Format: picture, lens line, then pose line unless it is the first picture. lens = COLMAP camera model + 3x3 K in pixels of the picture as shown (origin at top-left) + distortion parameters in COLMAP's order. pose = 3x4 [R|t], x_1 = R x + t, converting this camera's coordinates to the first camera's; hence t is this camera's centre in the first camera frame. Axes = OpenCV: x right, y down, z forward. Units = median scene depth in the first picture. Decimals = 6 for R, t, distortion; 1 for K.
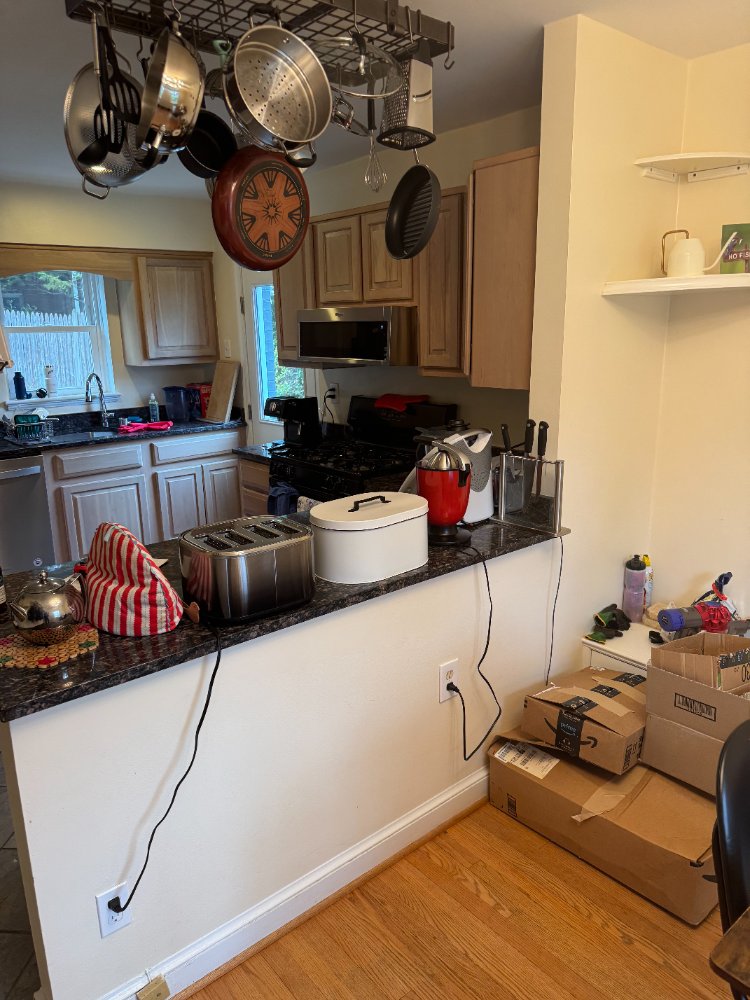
lens RADIAL K [[701.6, 0, 386.1], [0, 701.6, 502.7], [0, 0, 1]] dist [0.175537, -0.350534]
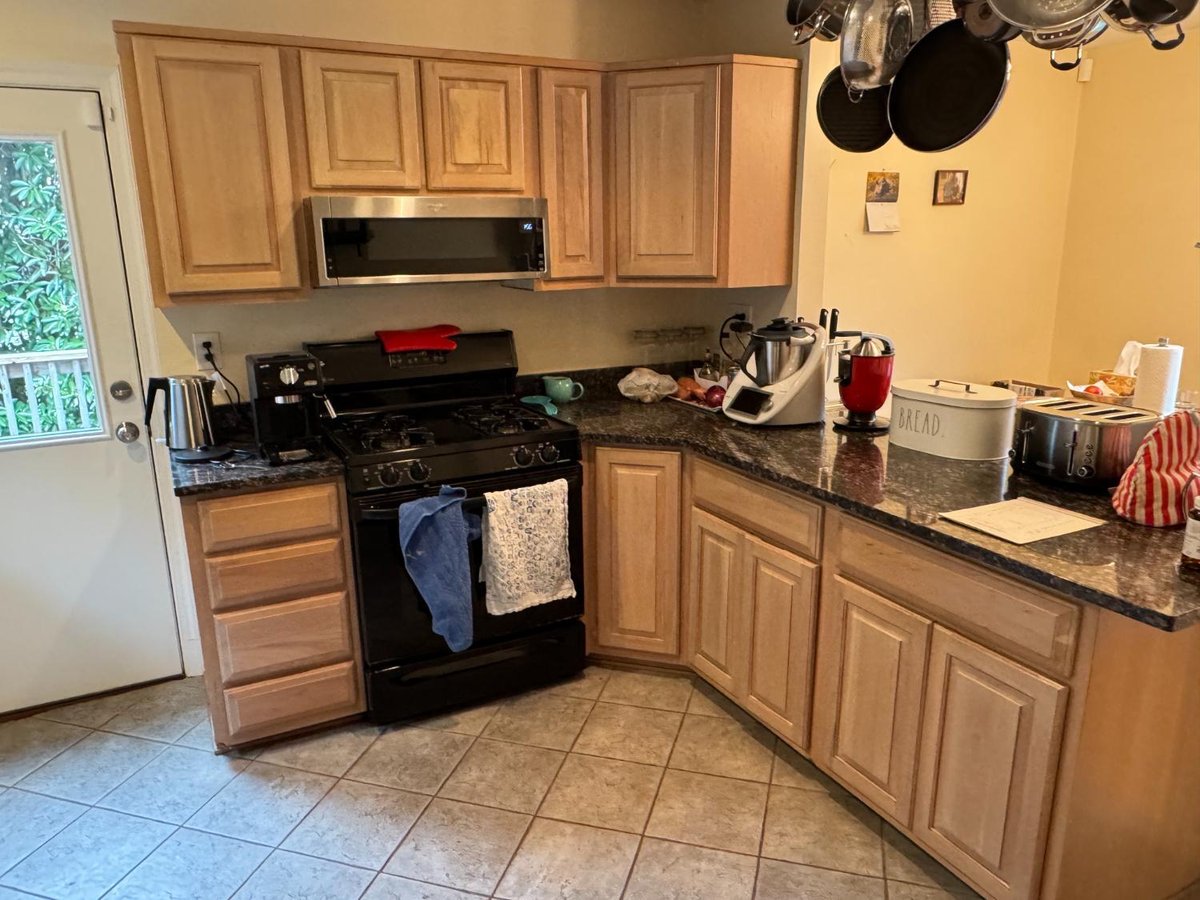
lens RADIAL K [[844.9, 0, 601.9], [0, 844.9, 456.2], [0, 0, 1]] dist [0.129786, -0.193670]
pose [[0.243810, -0.226655, 0.942966, -0.886202], [0.246103, 0.954940, 0.165901, -0.151213], [-0.938078, 0.191618, 0.288605, 0.727635]]
